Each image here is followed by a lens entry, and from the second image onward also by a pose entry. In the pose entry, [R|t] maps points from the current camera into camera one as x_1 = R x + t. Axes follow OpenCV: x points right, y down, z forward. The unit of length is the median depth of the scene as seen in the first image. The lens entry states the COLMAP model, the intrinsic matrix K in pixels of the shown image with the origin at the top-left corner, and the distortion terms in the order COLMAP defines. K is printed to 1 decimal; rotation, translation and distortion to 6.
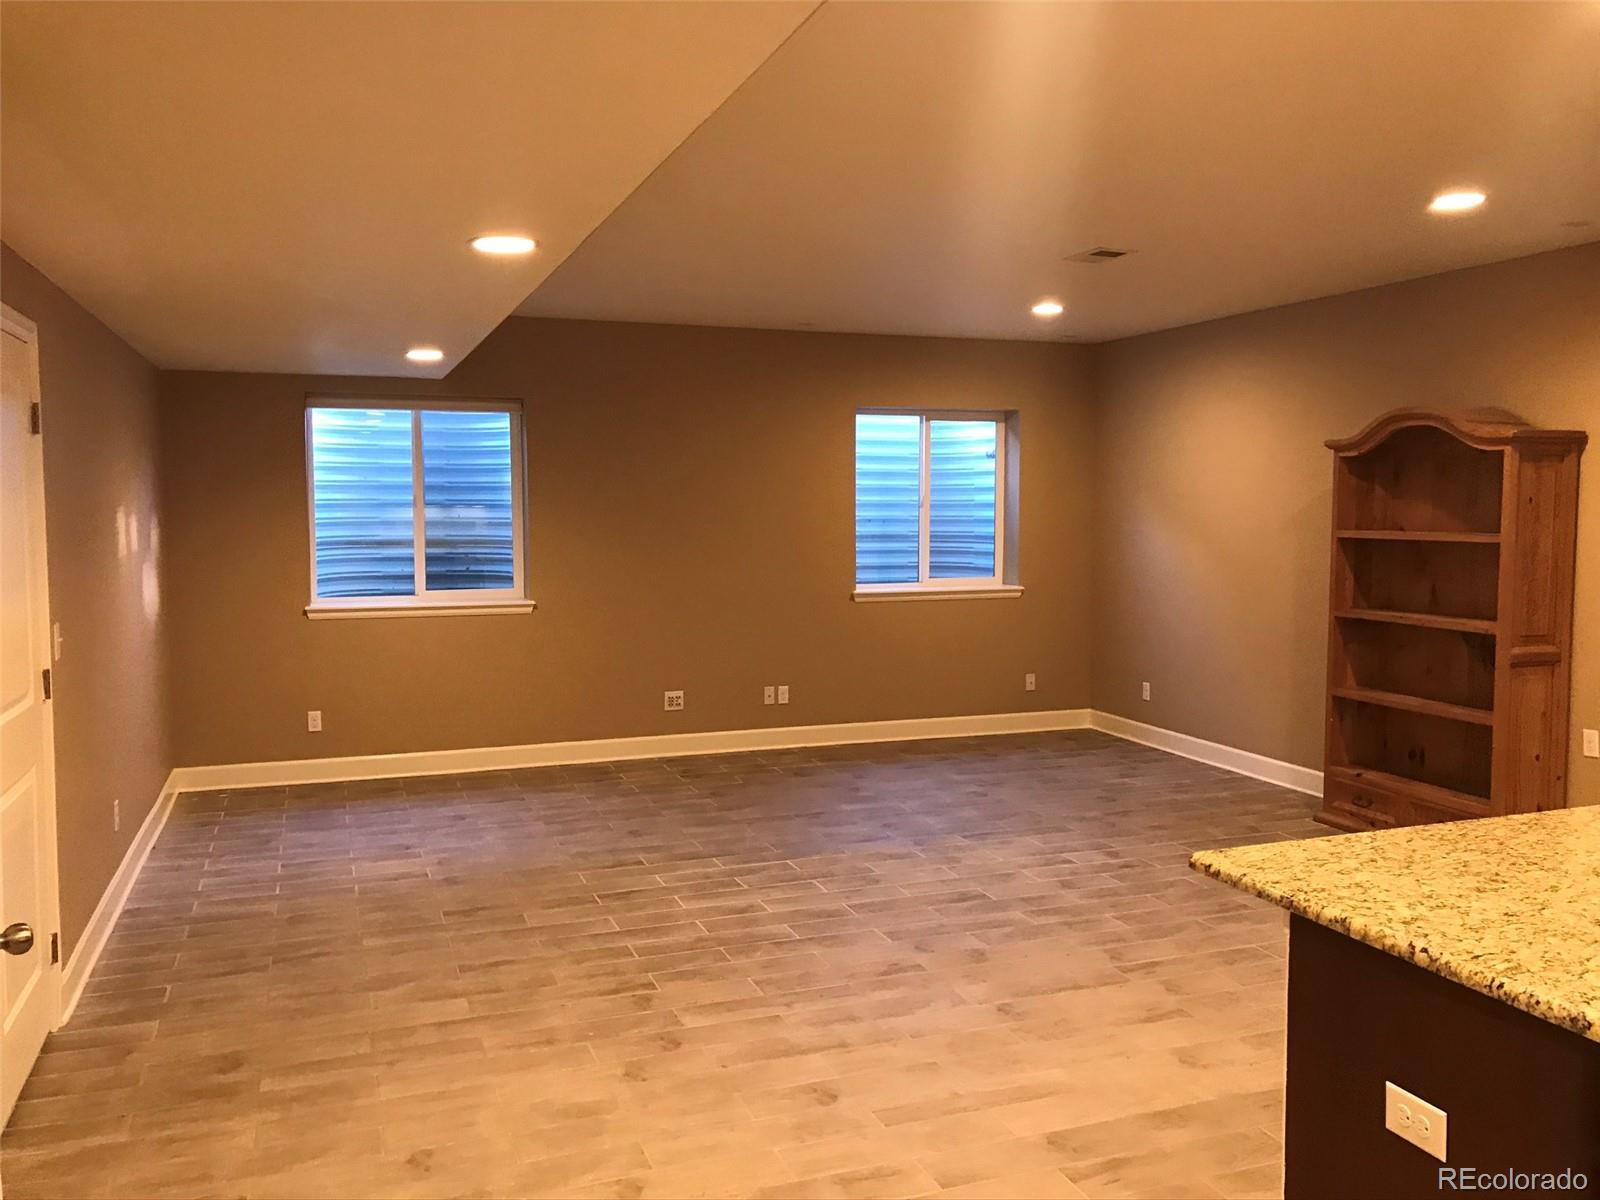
lens RADIAL K [[1316.2, 0, 805.8], [0, 1316.2, 584.4], [0, 0, 1]] dist [0.033666, -0.026381]
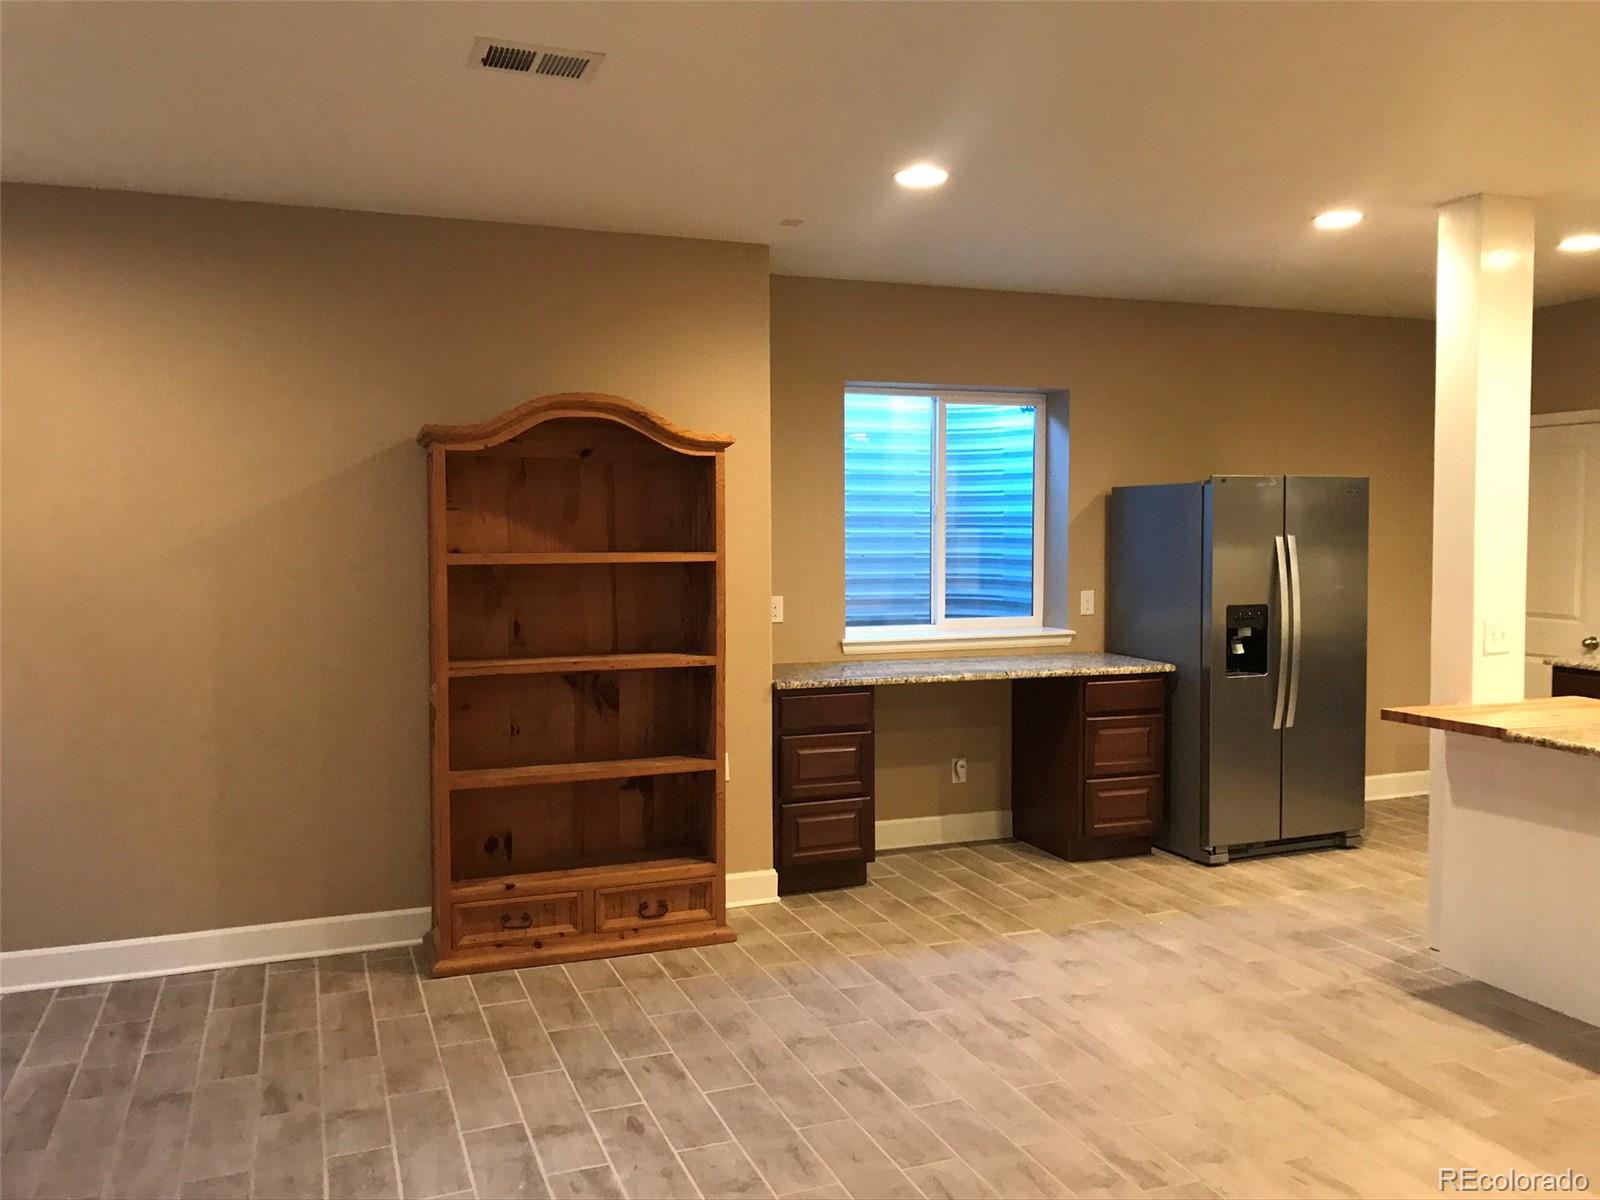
lens RADIAL K [[1316.2, 0, 825.9], [0, 1316.2, 582.8], [0, 0, 1]] dist [0.033666, -0.026381]
pose [[-0.022387, -0.046597, 0.998663, -0.345639], [0.066316, 0.996644, 0.047990, -0.052994], [-0.997547, 0.067302, -0.019221, 0.927195]]
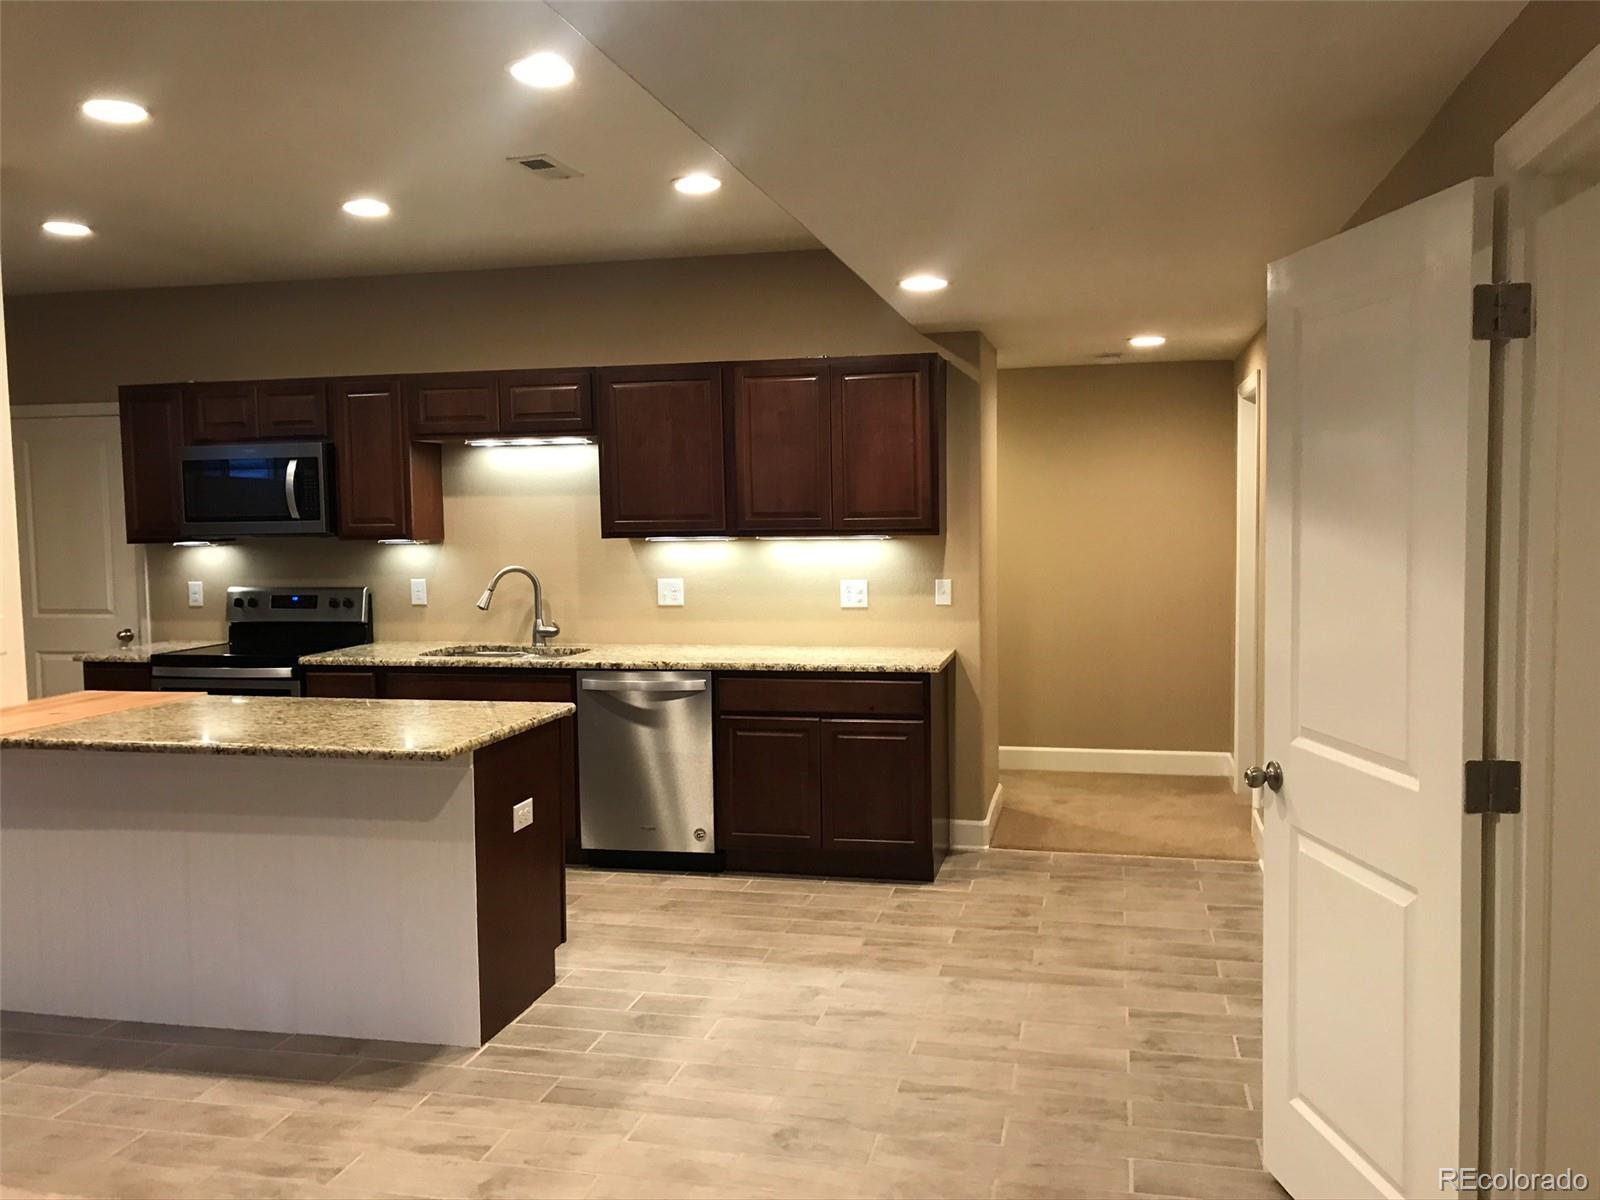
lens RADIAL K [[1316.2, 0, 809.1], [0, 1316.2, 597.2], [0, 0, 1]] dist [0.033666, -0.026381]
pose [[-0.833602, -0.024120, 0.551839, -0.347975], [0.051409, 0.991322, 0.120986, -0.043616], [-0.549969, 0.129223, -0.825128, 0.866944]]
